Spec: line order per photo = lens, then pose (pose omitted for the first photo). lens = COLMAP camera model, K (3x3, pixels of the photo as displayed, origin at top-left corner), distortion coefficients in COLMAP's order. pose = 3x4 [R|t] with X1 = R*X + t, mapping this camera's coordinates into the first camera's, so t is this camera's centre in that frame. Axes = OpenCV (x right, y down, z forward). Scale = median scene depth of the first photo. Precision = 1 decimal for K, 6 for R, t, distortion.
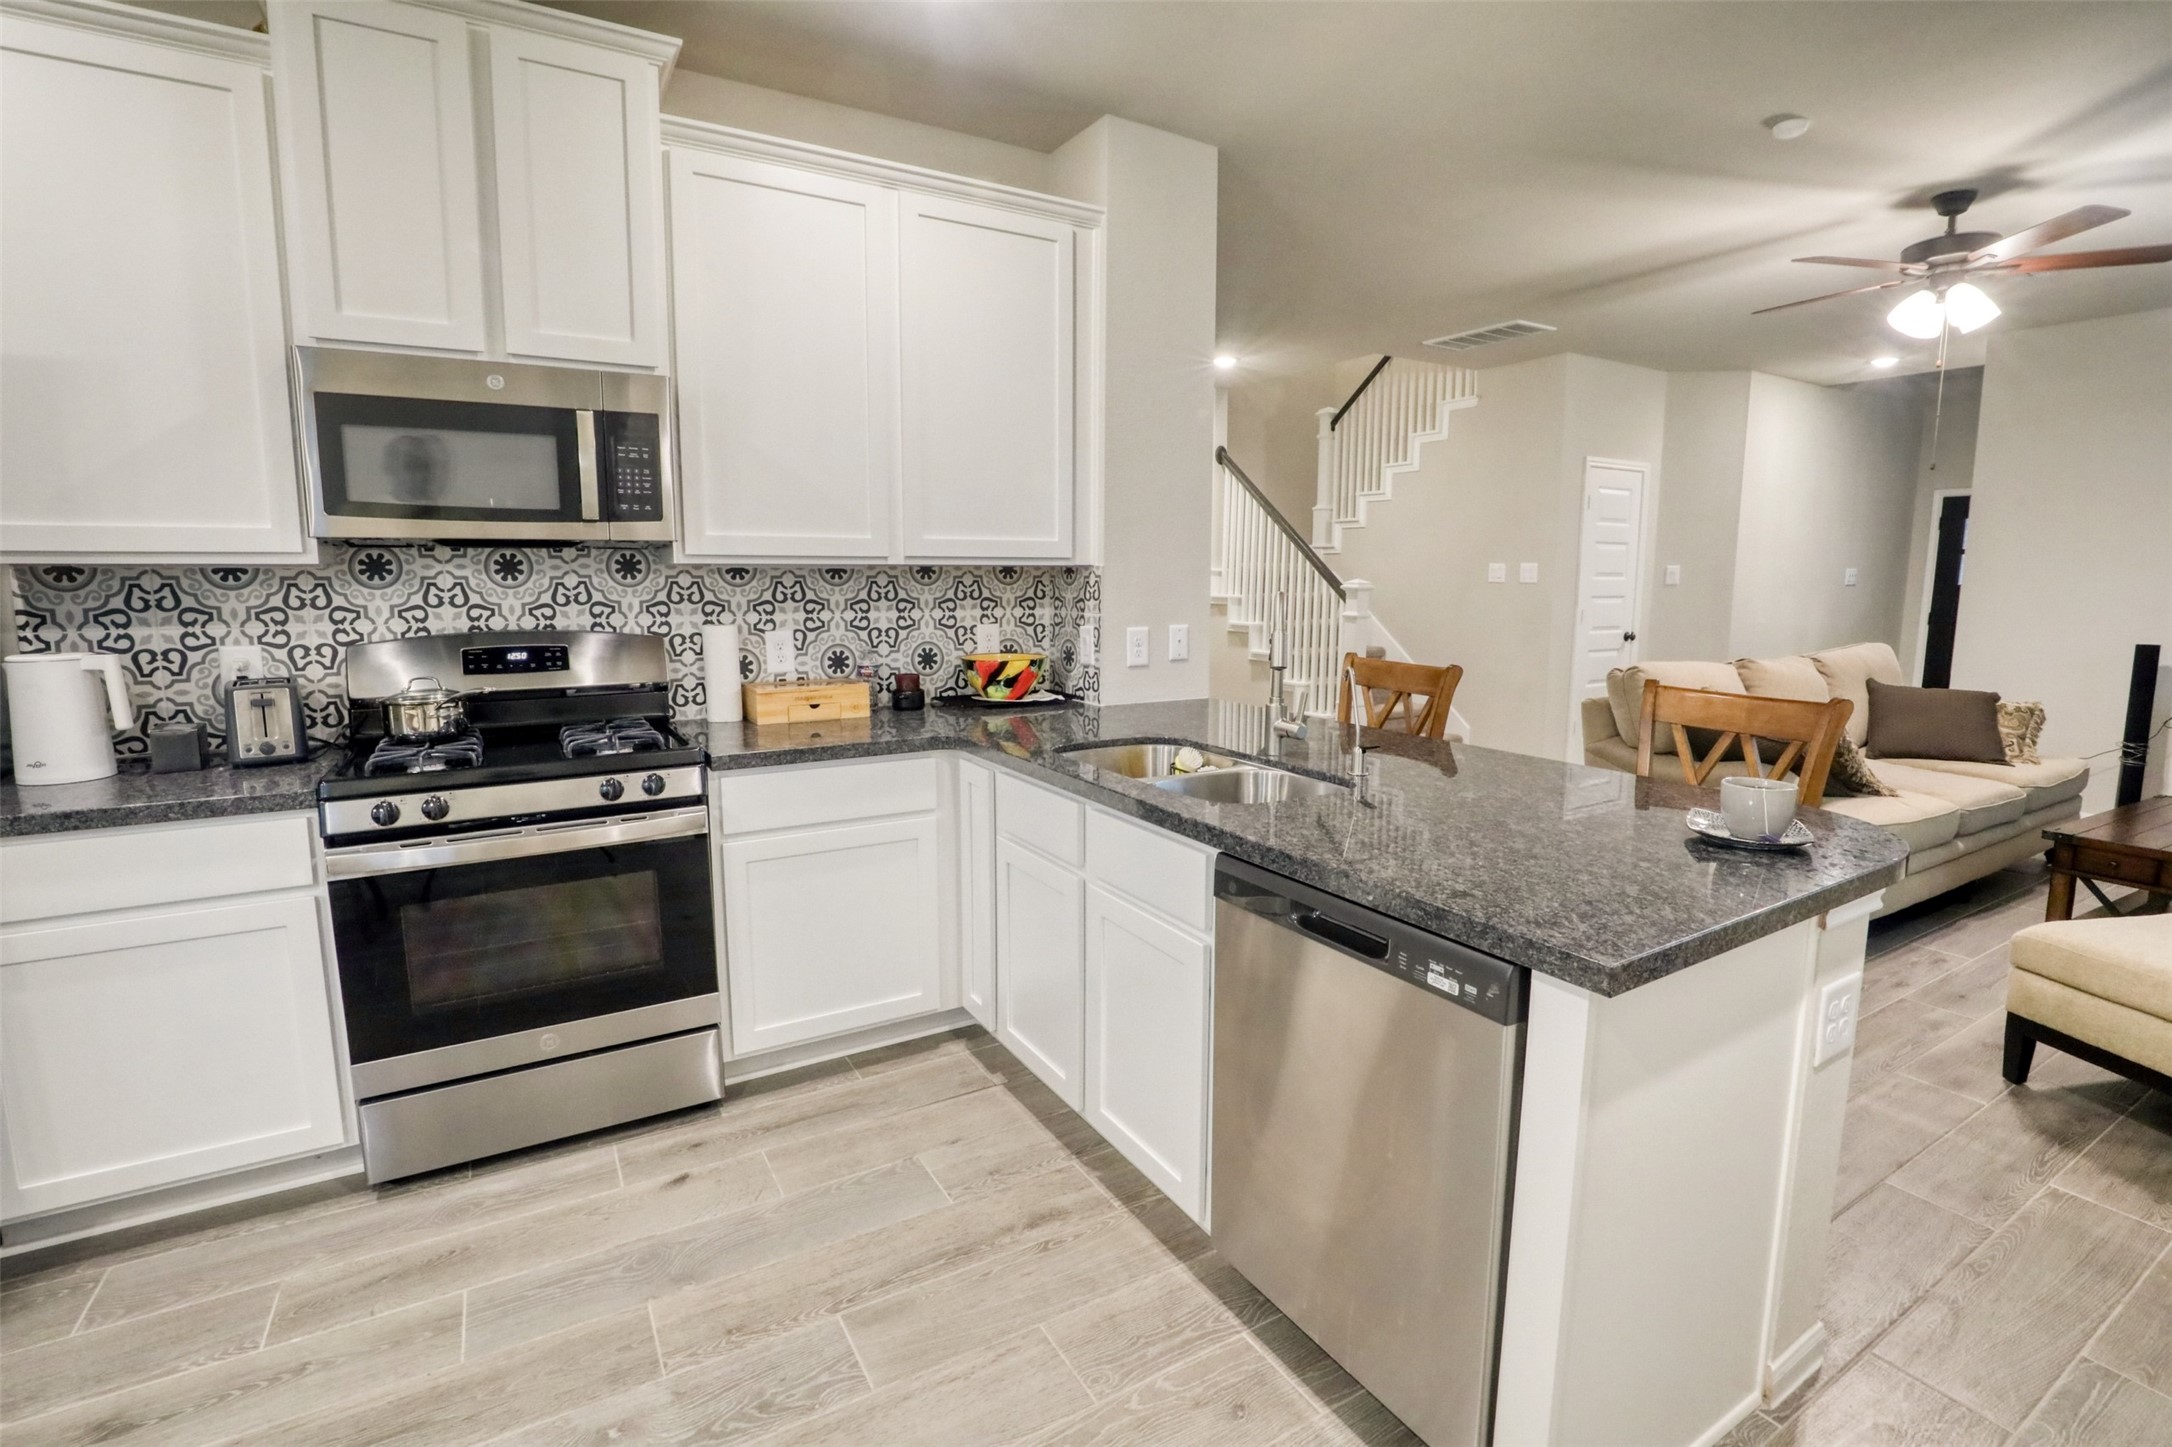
lens RADIAL K [[998.0, 0, 1088.2], [0, 998.0, 709.3], [0, 0, 1]] dist [-0.033518, 0.004468]
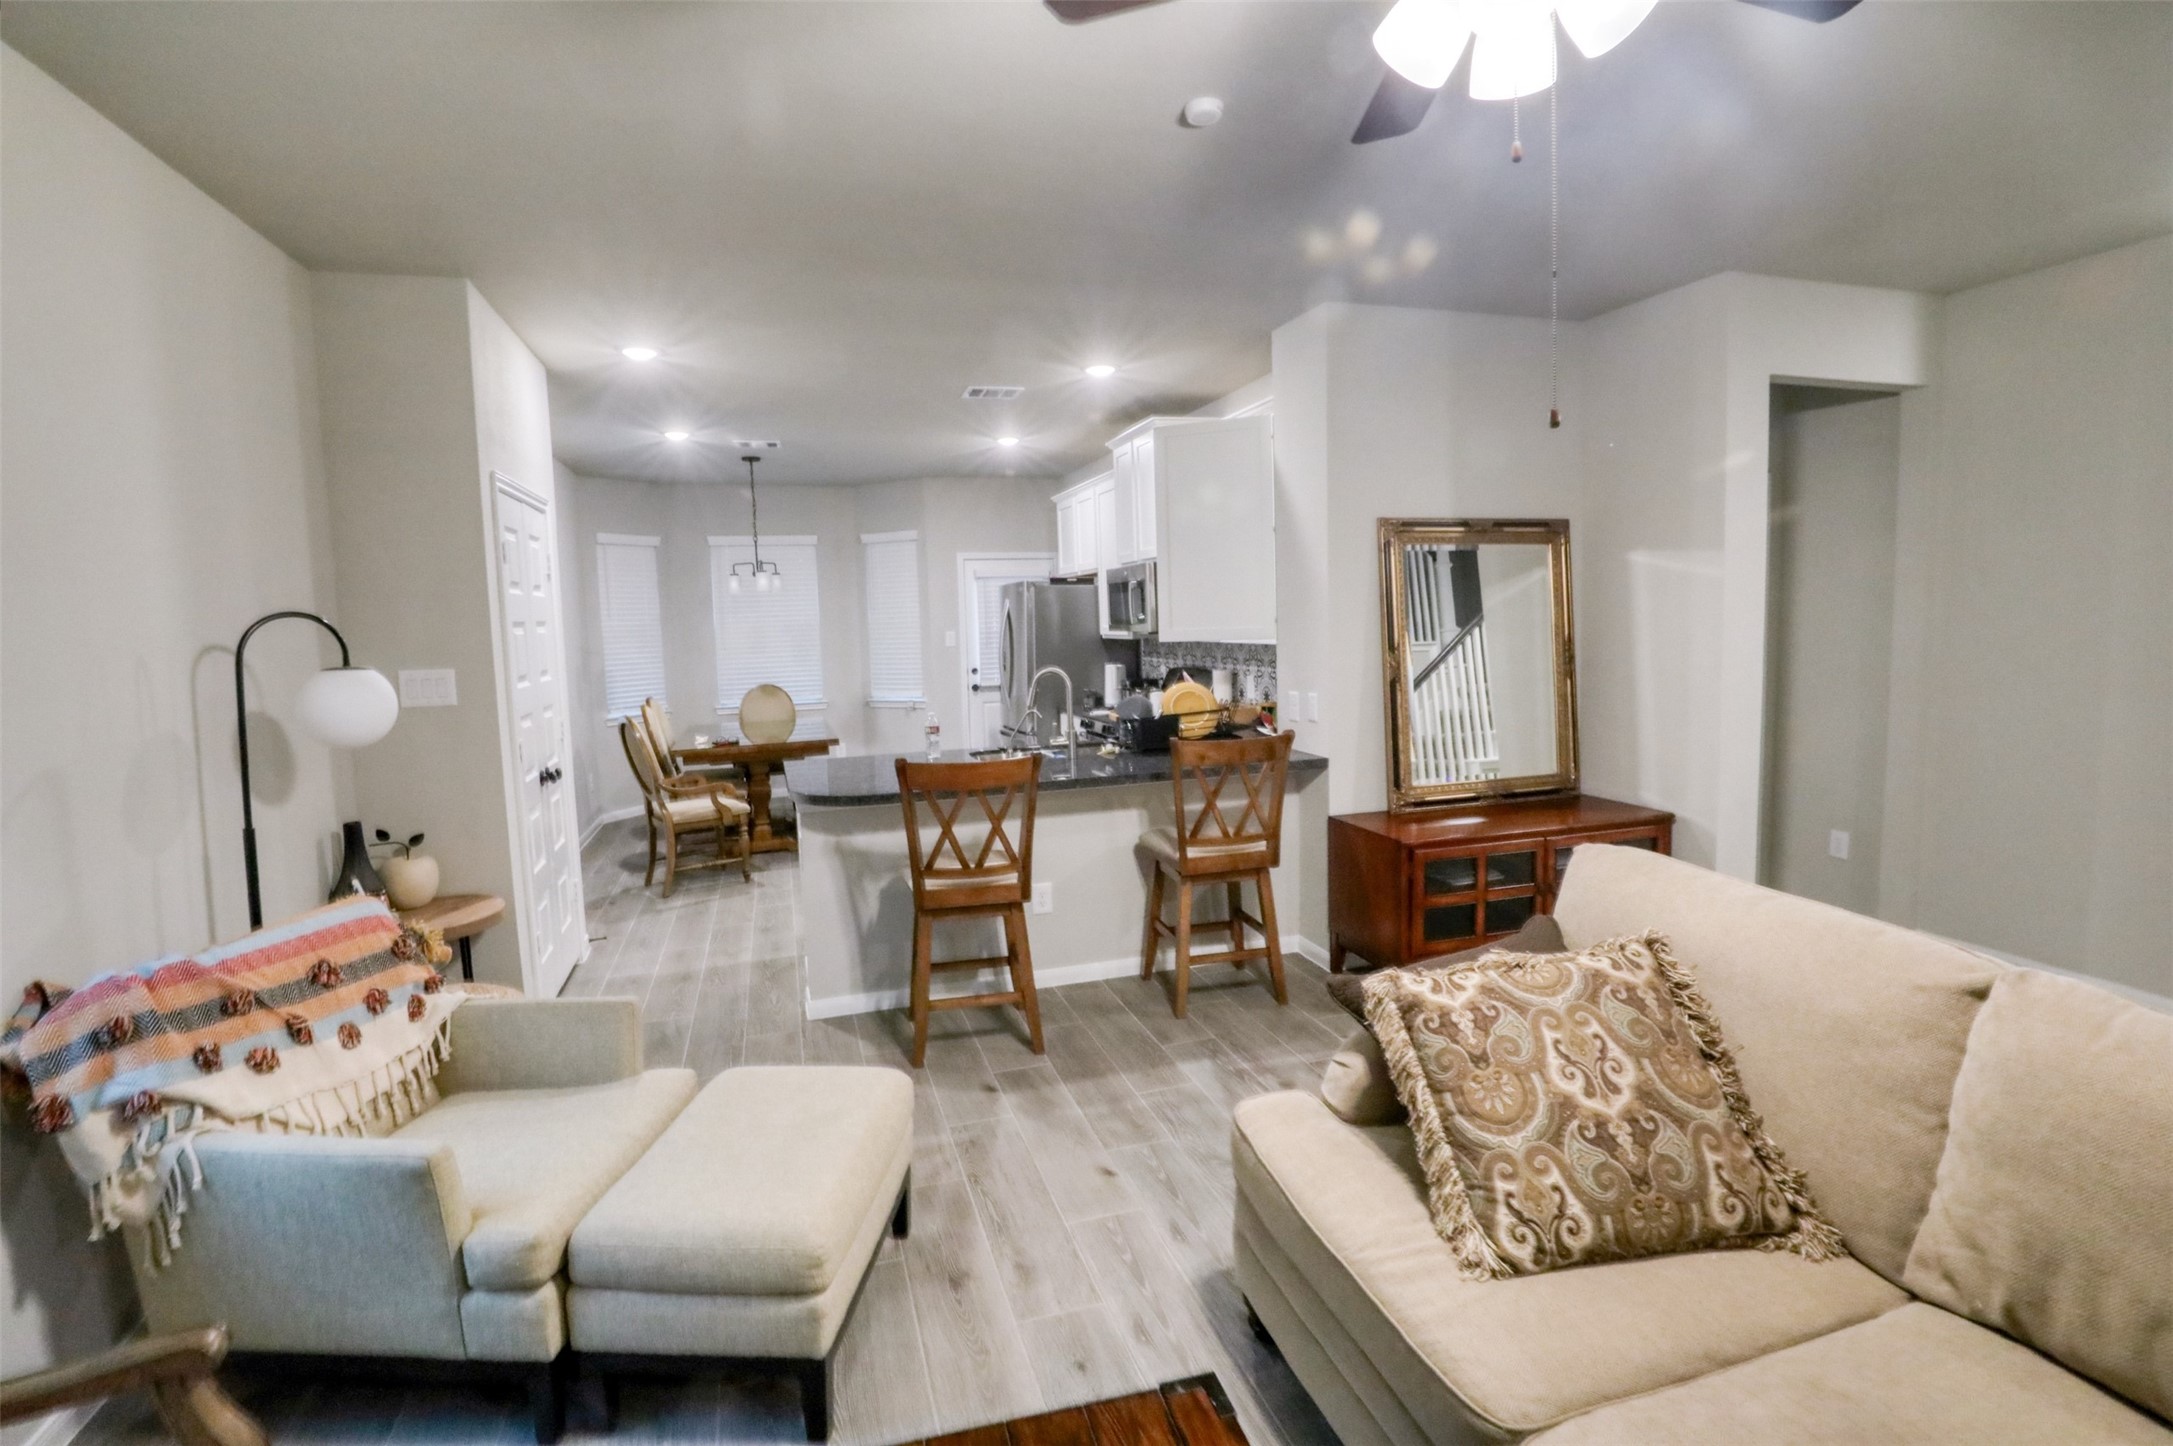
lens RADIAL K [[1005.2, 0, 1086.8], [0, 1005.2, 708.4], [0, 0, 1]] dist [-0.027561, 0.004985]
pose [[-0.233880, 0.092394, -0.967865, 1.748856], [-0.103209, 0.987491, 0.119208, -0.237991], [0.966772, 0.127772, -0.221419, 1.288463]]
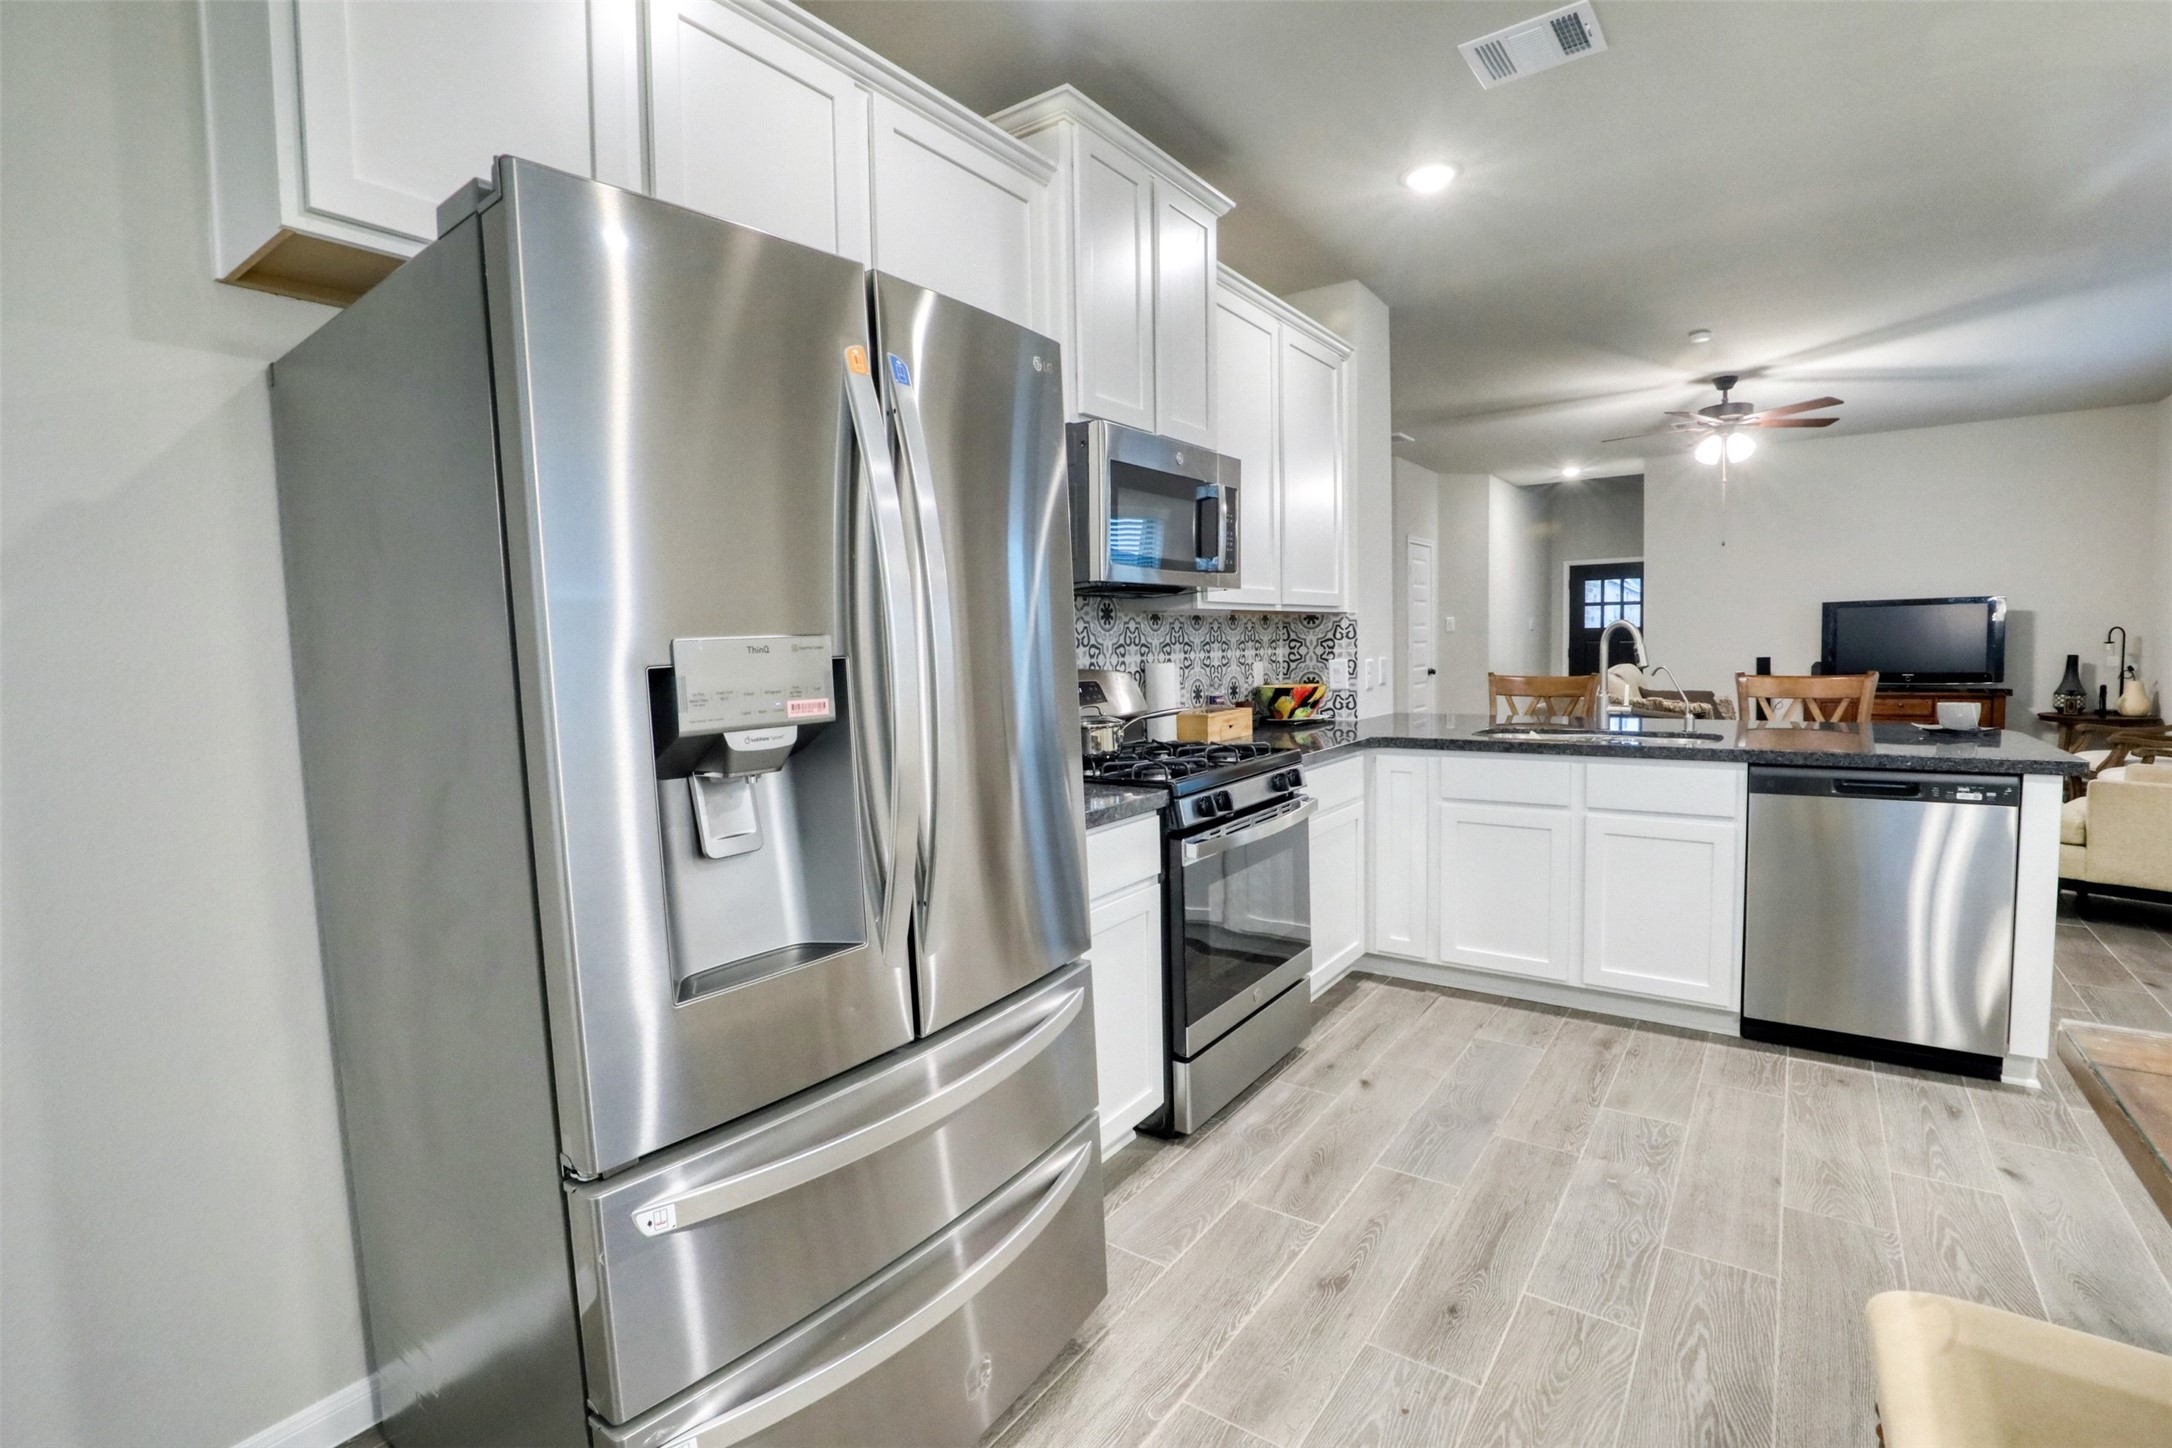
lens RADIAL K [[1004.8, 0, 1086.3], [0, 1004.8, 709.5], [0, 0, 1]] dist [-0.027561, 0.004985]
pose [[0.915150, -0.053032, 0.399611, -1.020848], [0.082437, 0.994979, -0.056746, 0.034235], [-0.394595, 0.084874, 0.914927, -0.063689]]
